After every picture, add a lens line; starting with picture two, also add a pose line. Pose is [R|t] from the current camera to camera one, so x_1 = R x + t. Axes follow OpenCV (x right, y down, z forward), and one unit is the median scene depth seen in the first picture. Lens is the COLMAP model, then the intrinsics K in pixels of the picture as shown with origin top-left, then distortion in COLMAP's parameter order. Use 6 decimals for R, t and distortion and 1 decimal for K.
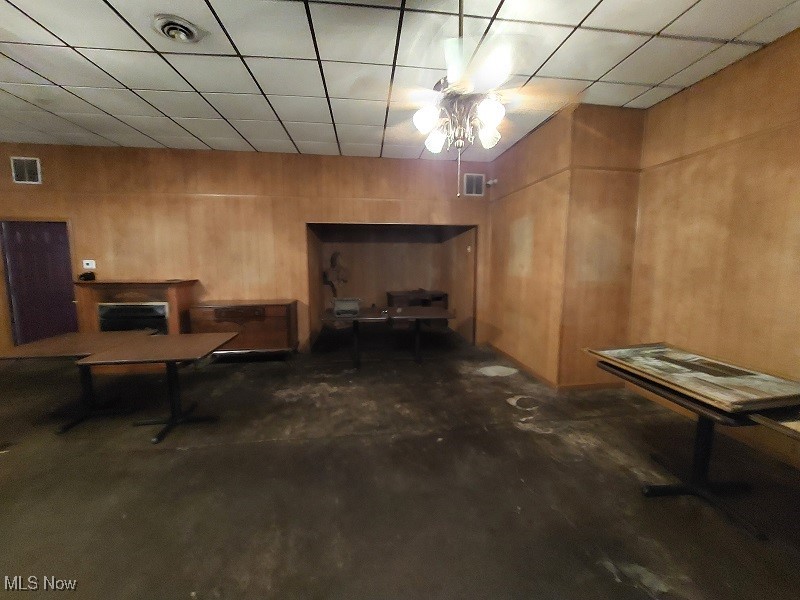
lens RADIAL K [[322.1, 0, 400.2], [0, 322.1, 299.6], [0, 0, 1]] dist [-0.003081, -0.000047]
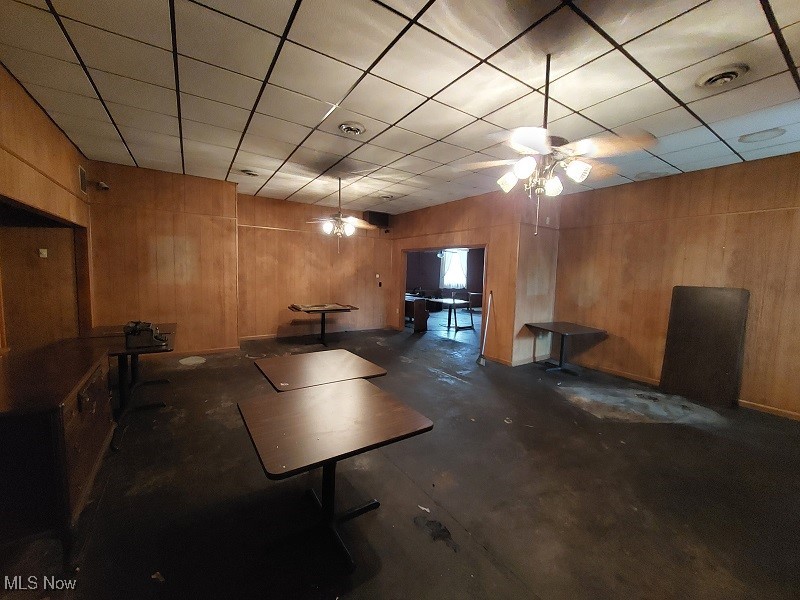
lens RADIAL K [[322.1, 0, 399.5], [0, 322.1, 299.4], [0, 0, 1]] dist [-0.003081, -0.000047]
pose [[-0.449198, -0.080338, 0.889813, -1.659030], [0.084638, 0.987643, 0.131897, -0.153650], [-0.889414, 0.134560, -0.436847, 1.181600]]
